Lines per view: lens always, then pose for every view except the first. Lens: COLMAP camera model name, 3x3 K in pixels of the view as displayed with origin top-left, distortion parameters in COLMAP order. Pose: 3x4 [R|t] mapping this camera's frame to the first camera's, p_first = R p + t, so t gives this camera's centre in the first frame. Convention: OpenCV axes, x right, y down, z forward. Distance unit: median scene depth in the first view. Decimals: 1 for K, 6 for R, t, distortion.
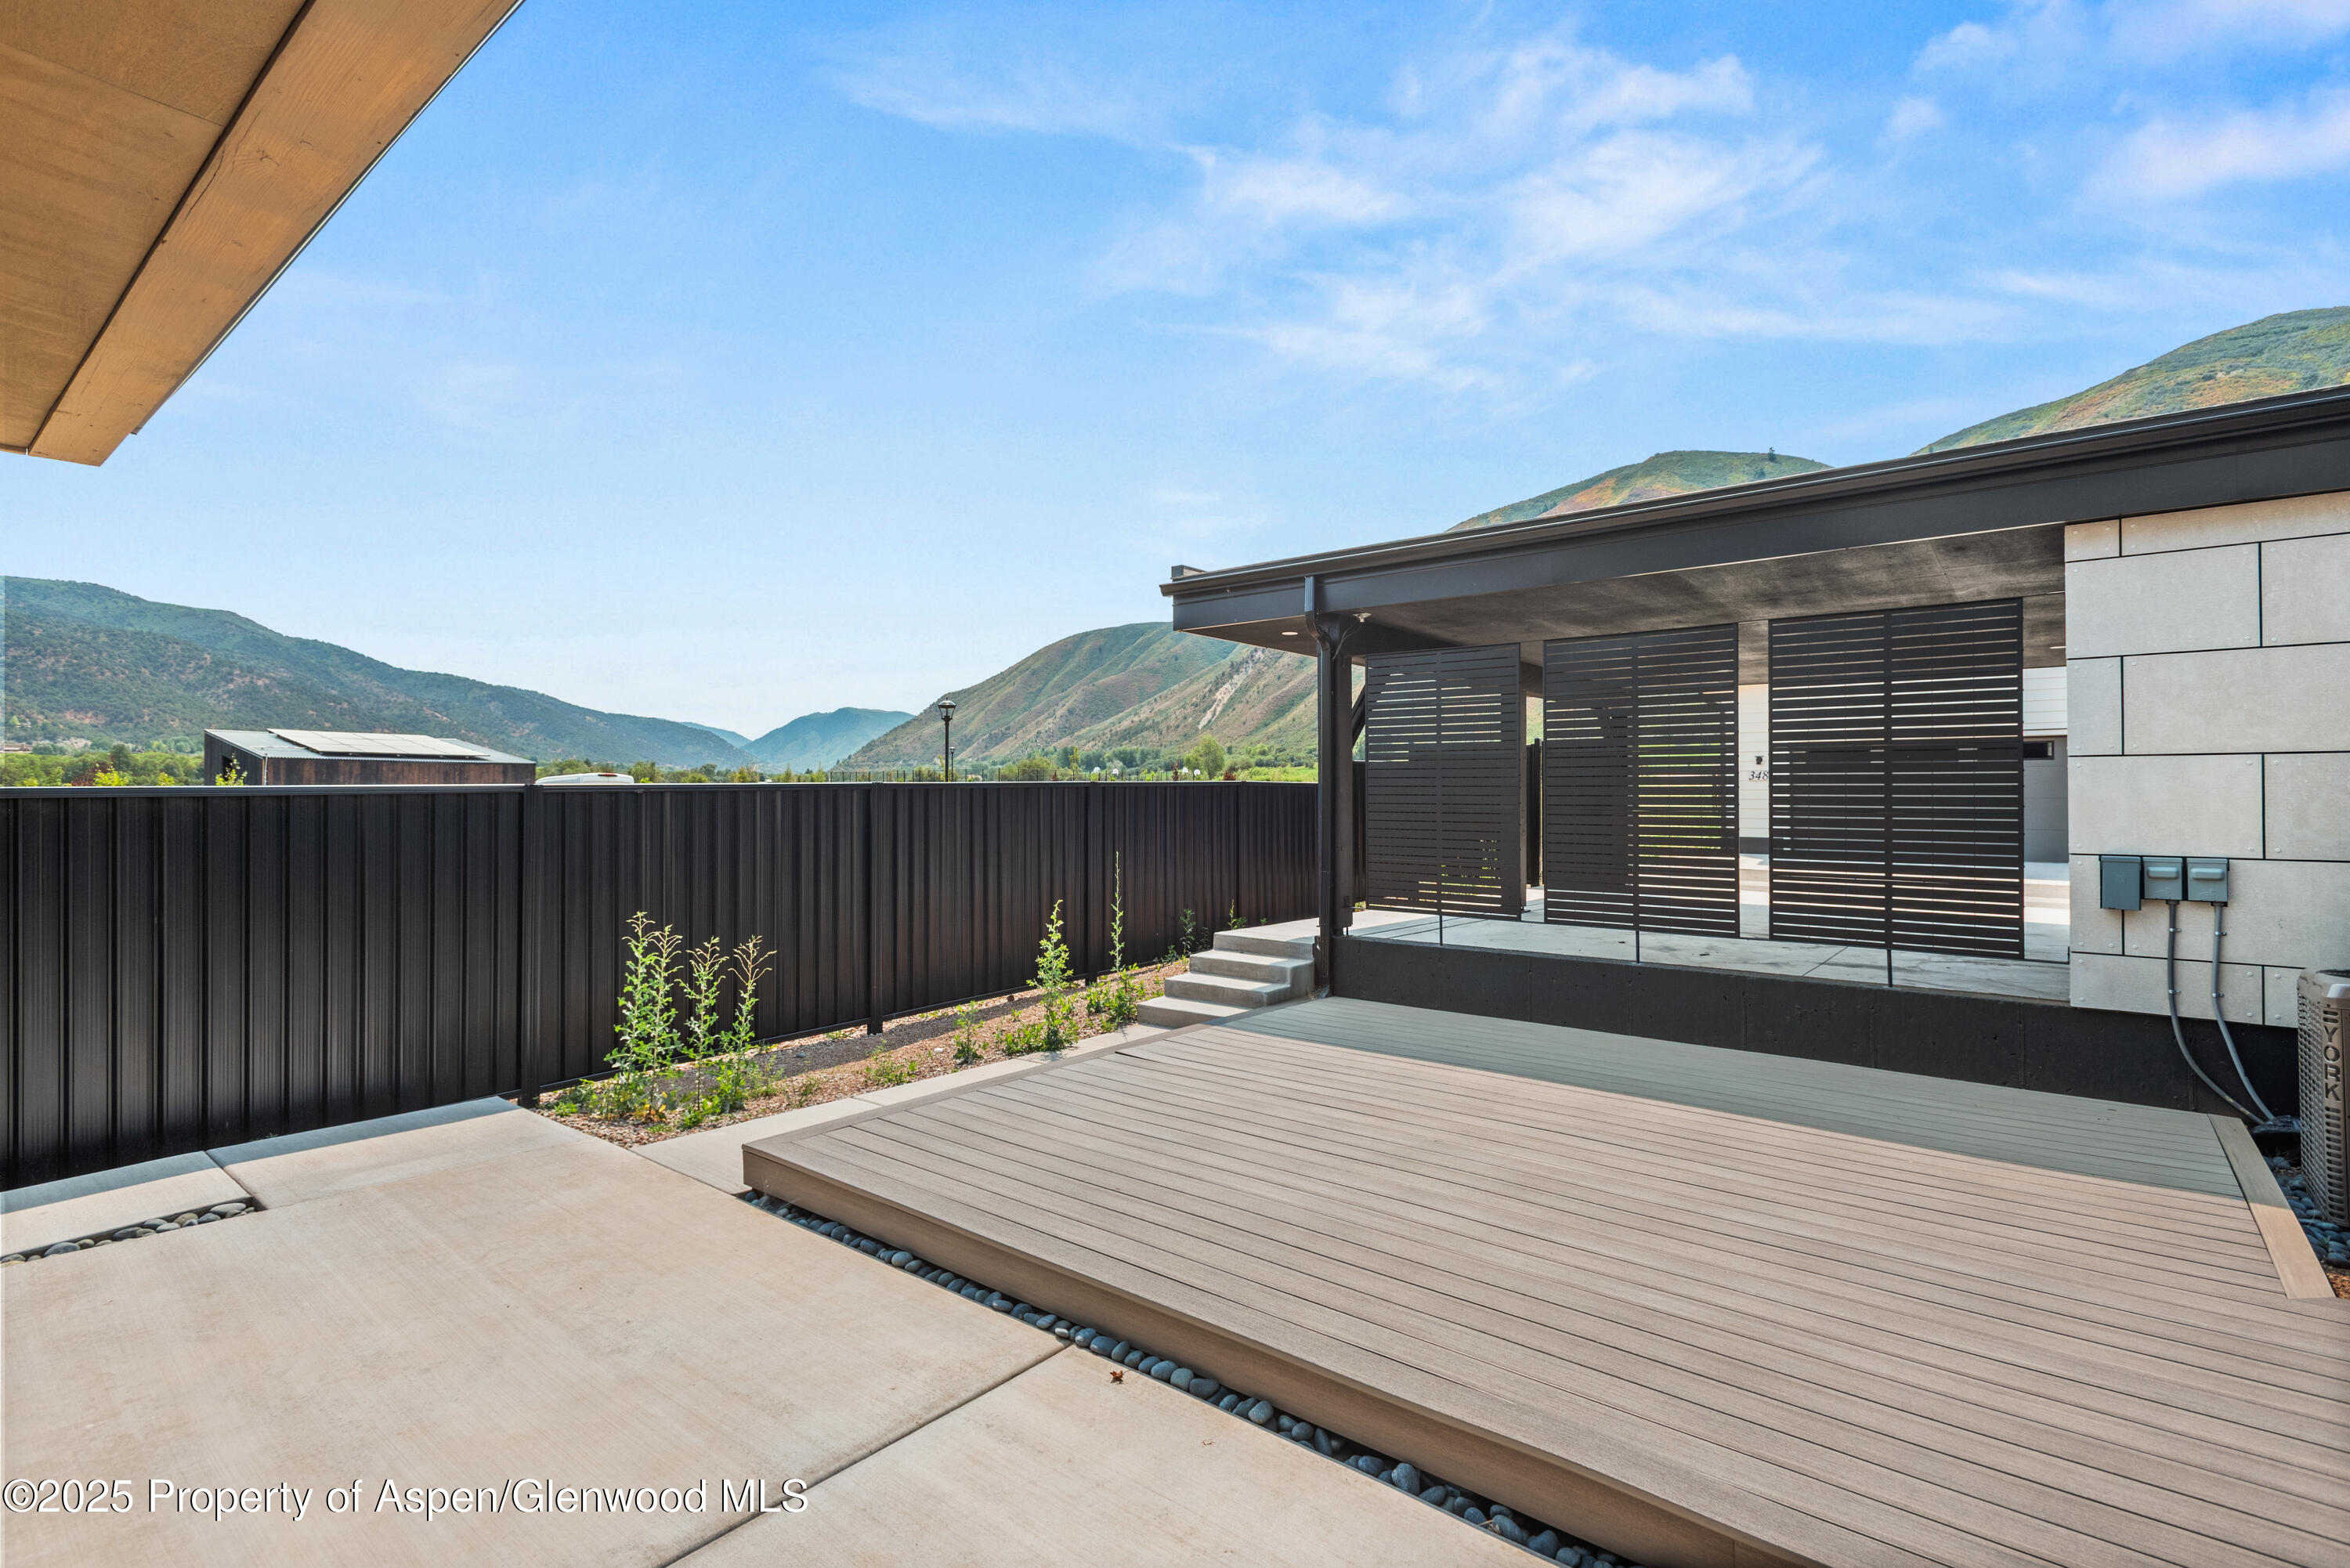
lens RADIAL K [[1094.5, 0, 1175.0], [0, 1094.5, 784.0], [0, 0, 1]] dist [0.012777, -0.001550]
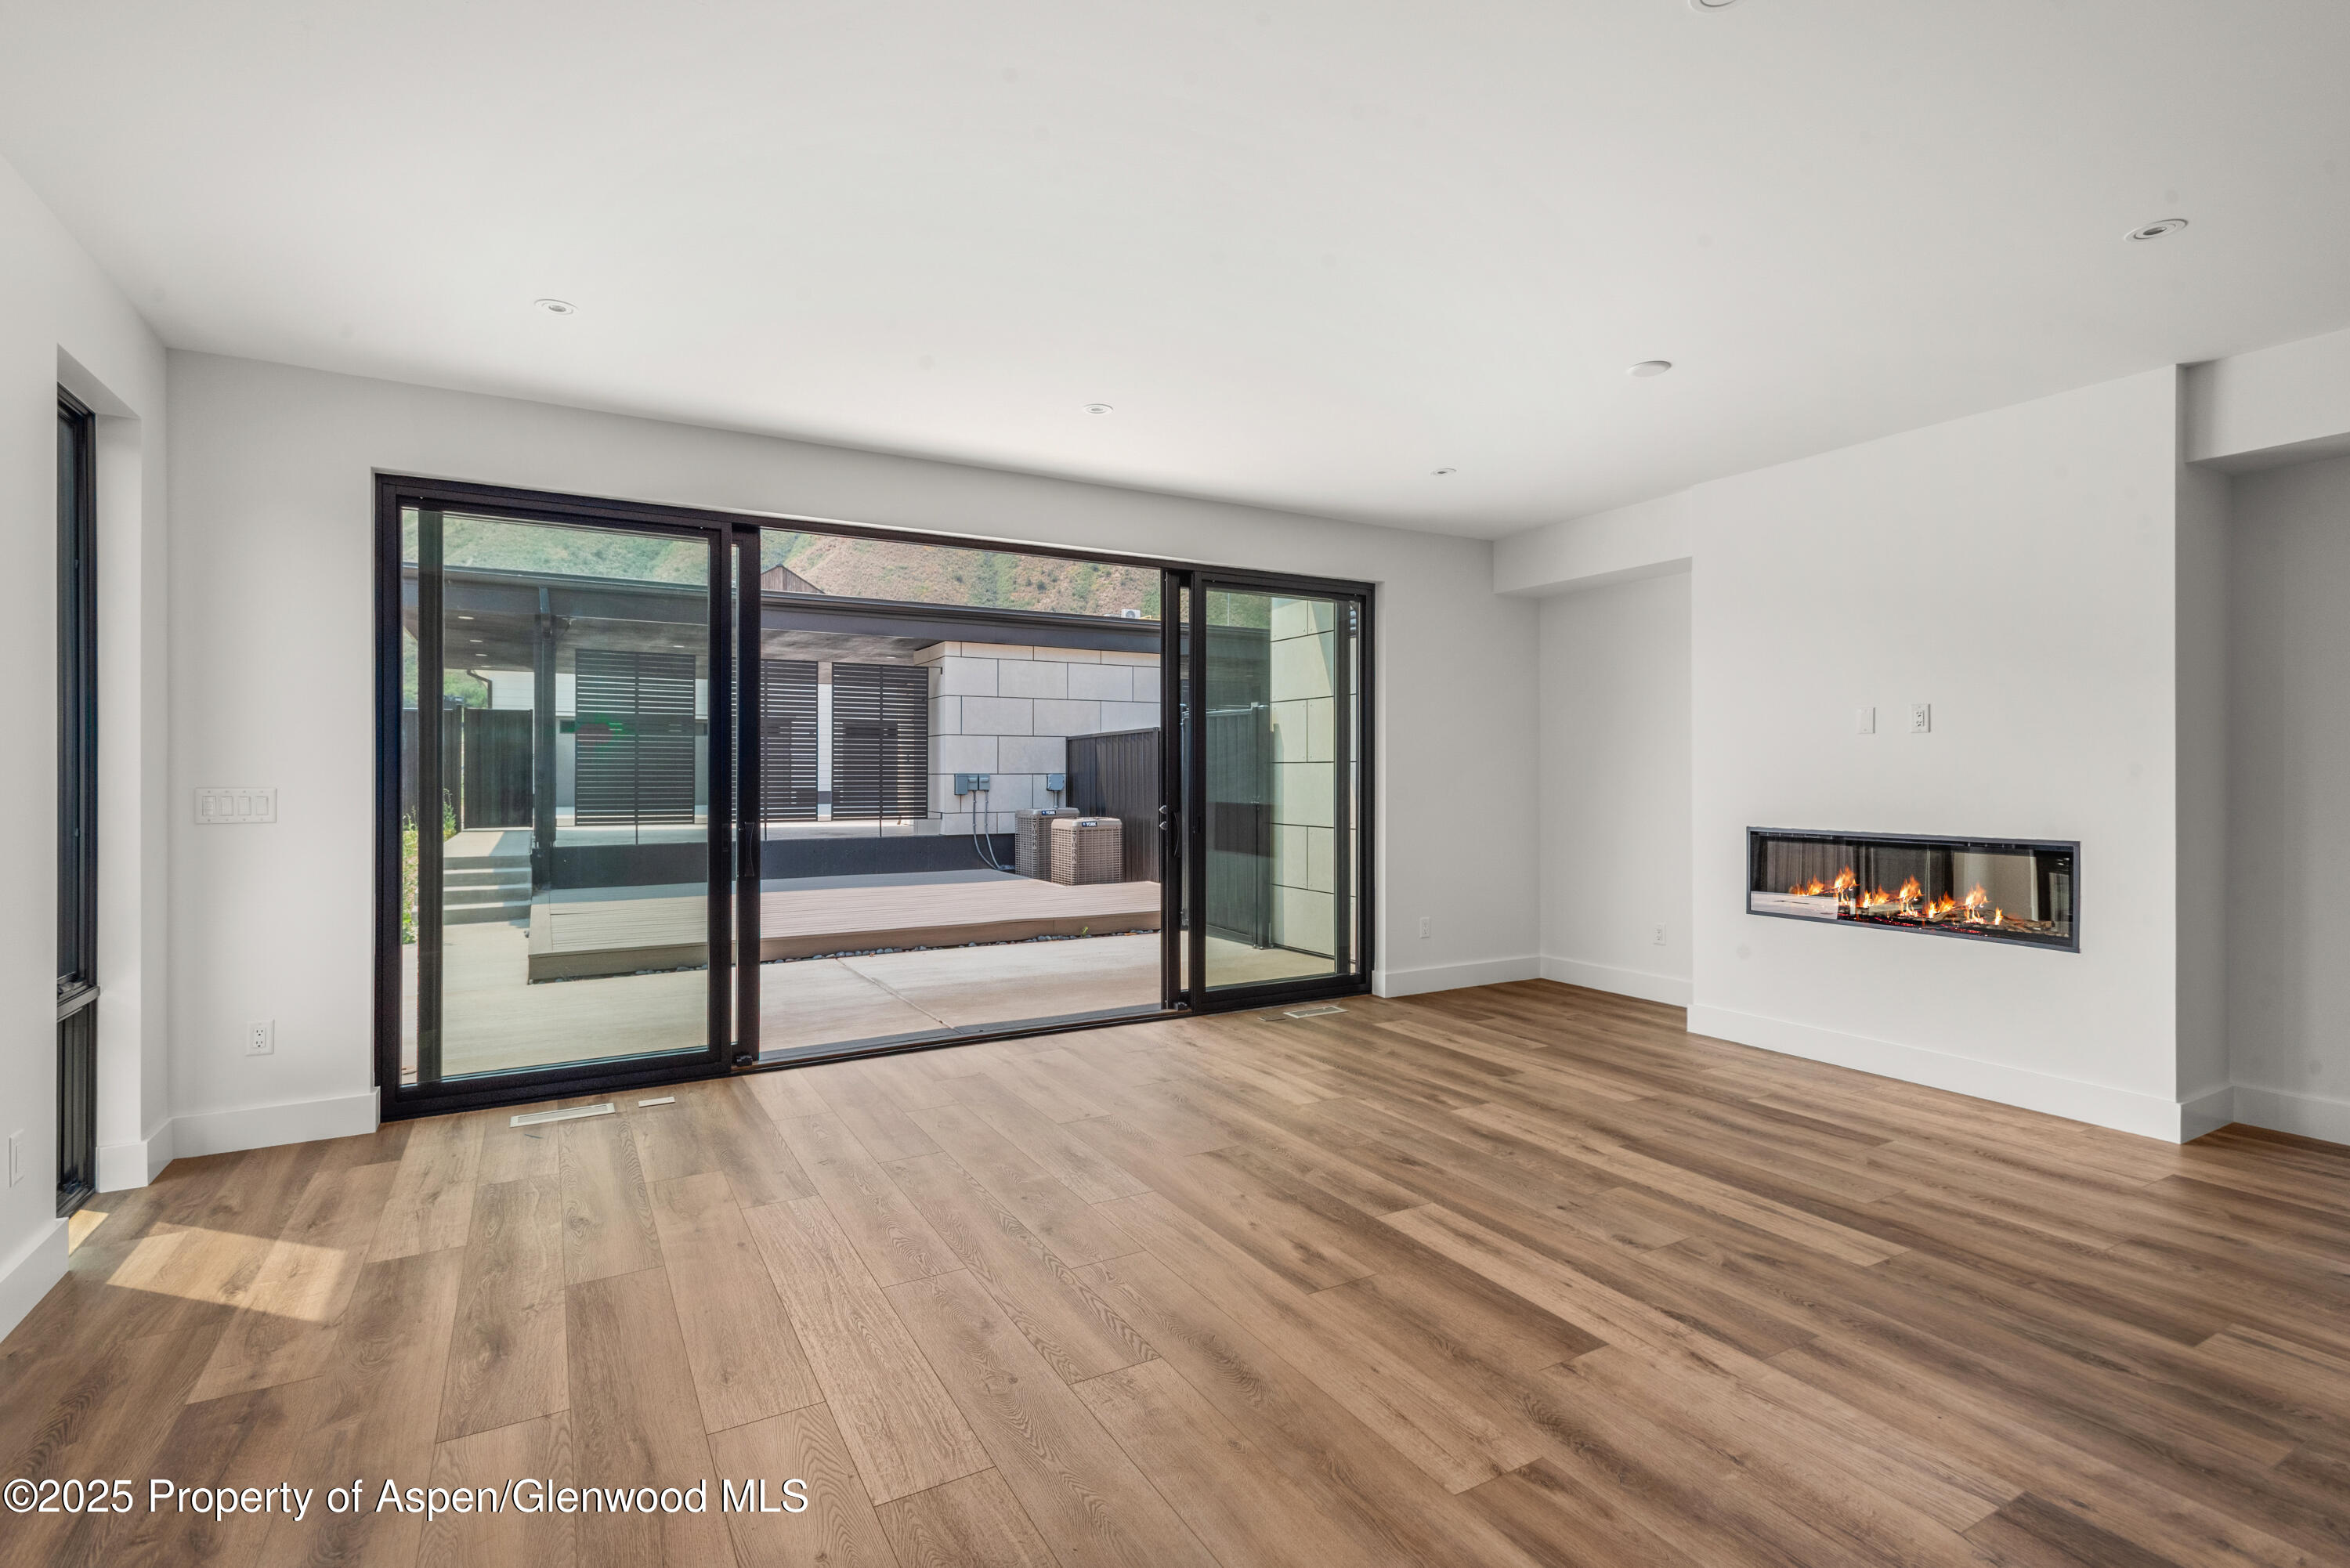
lens RADIAL K [[1094.5, 0, 1175.0], [0, 1094.5, 784.0], [0, 0, 1]] dist [0.012777, -0.001550]
pose [[0.367727, -0.012821, 0.929845, -0.960116], [-0.010257, 0.999788, 0.017842, 0.027780], [-0.929877, -0.016098, 0.367518, -0.284369]]
